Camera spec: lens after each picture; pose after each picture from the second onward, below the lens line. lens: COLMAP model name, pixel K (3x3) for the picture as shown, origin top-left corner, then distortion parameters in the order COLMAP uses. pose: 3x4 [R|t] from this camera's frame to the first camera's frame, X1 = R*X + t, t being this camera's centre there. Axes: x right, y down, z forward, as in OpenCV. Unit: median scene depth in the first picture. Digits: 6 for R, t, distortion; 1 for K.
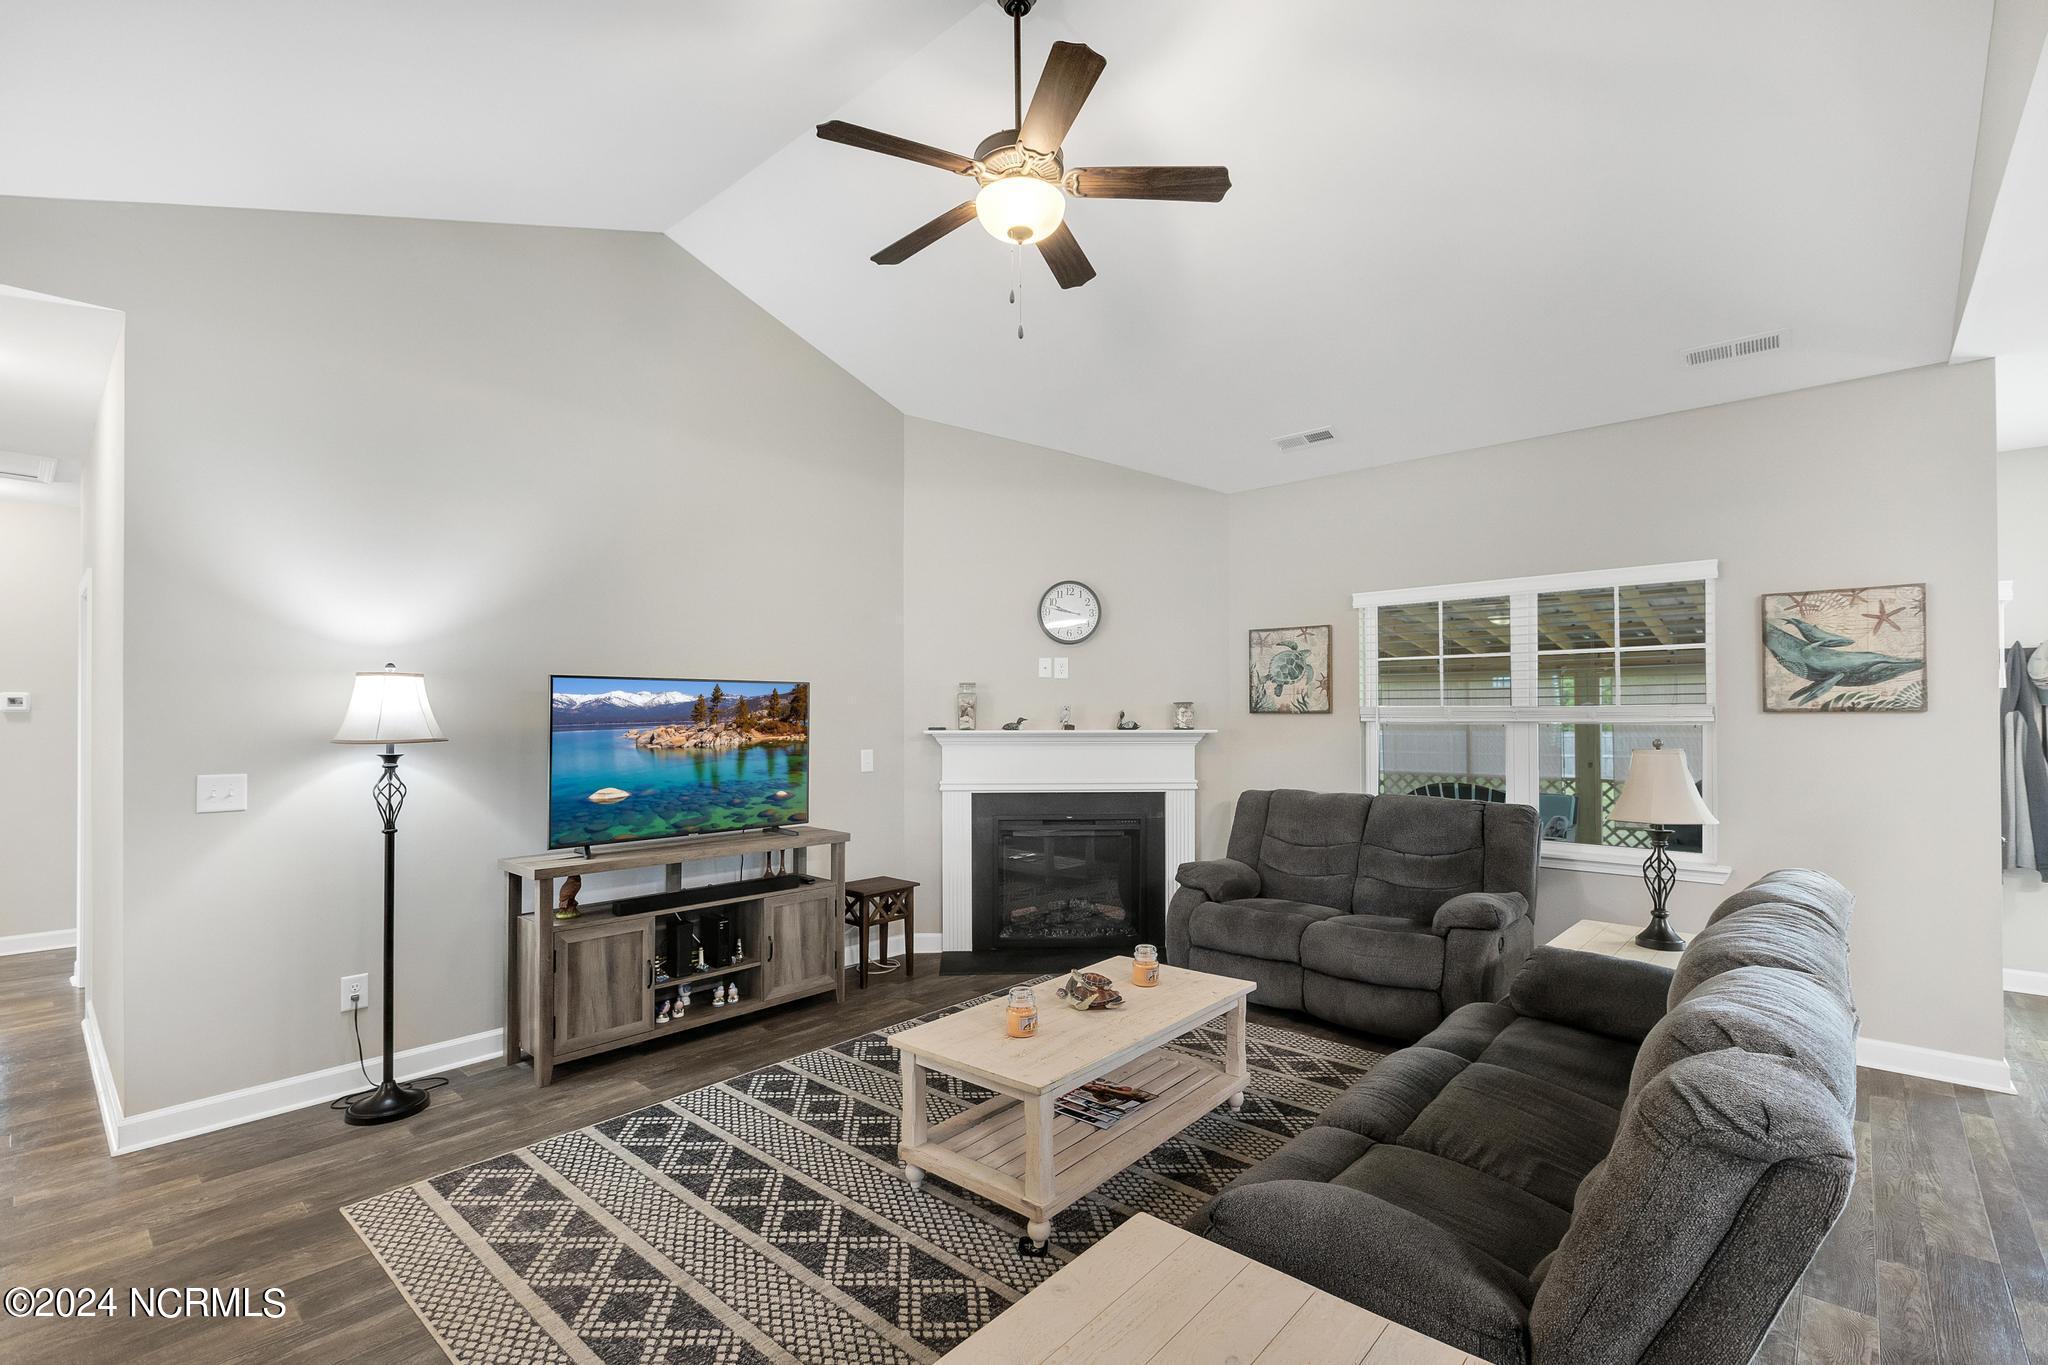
lens RADIAL K [[917.1, 0, 1026.7], [0, 917.1, 708.6], [0, 0, 1]] dist [0.003362, 0.000306]
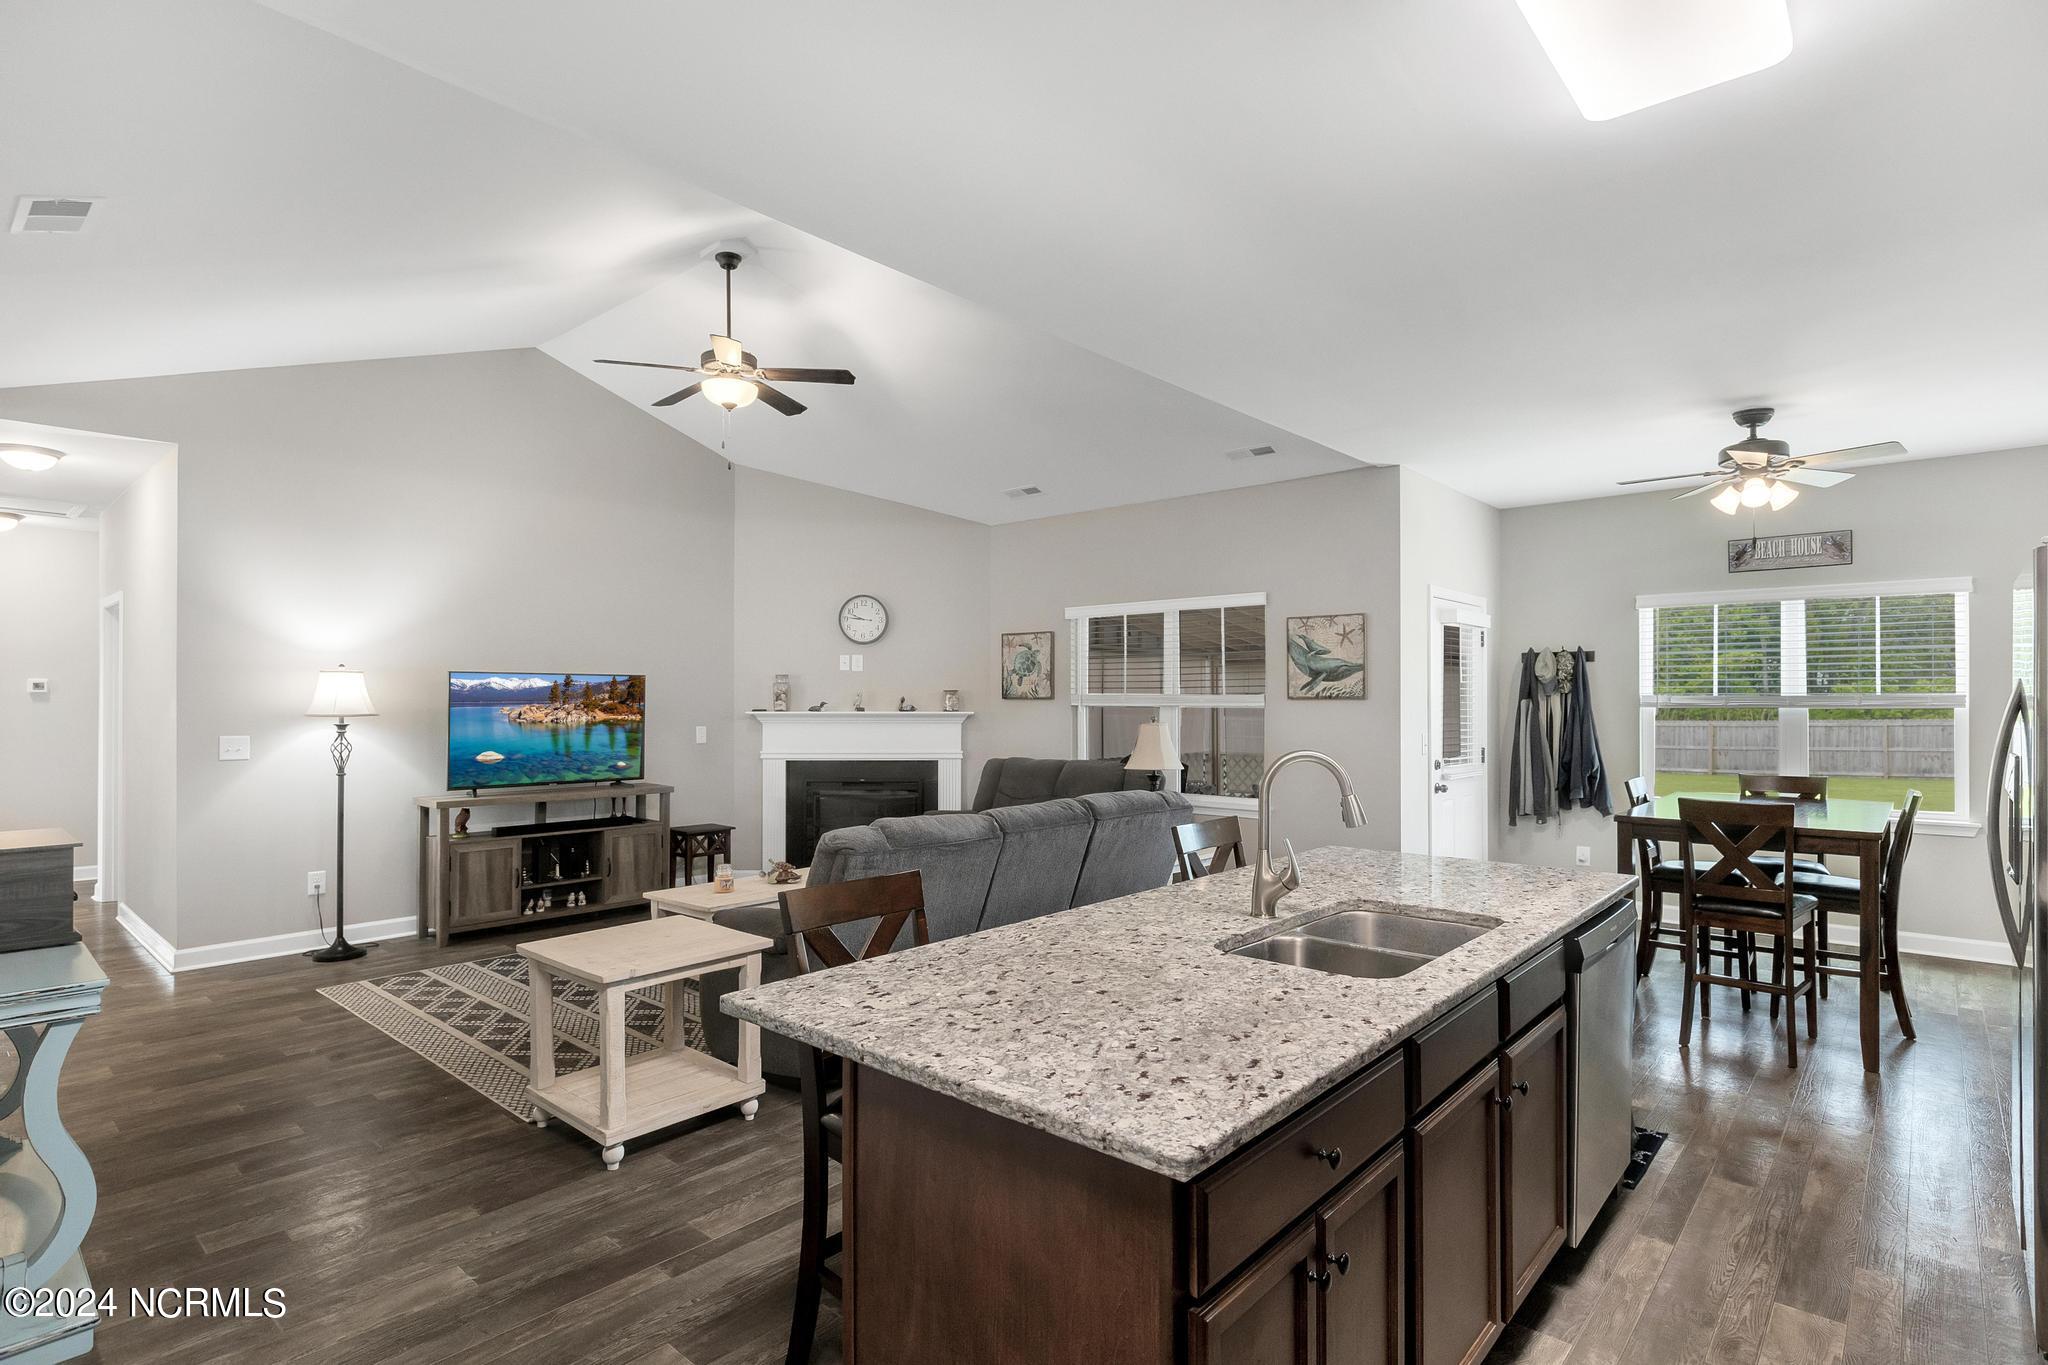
lens RADIAL K [[1028.8, 0, 1018.6], [0, 1028.8, 696.6], [0, 0, 1]] dist [-0.000030, -0.000703]
pose [[0.999990, 0.003113, -0.003207, 0.345749], [-0.003102, 0.999990, 0.003243, -0.003732], [0.003217, -0.003233, 0.999990, -0.557038]]
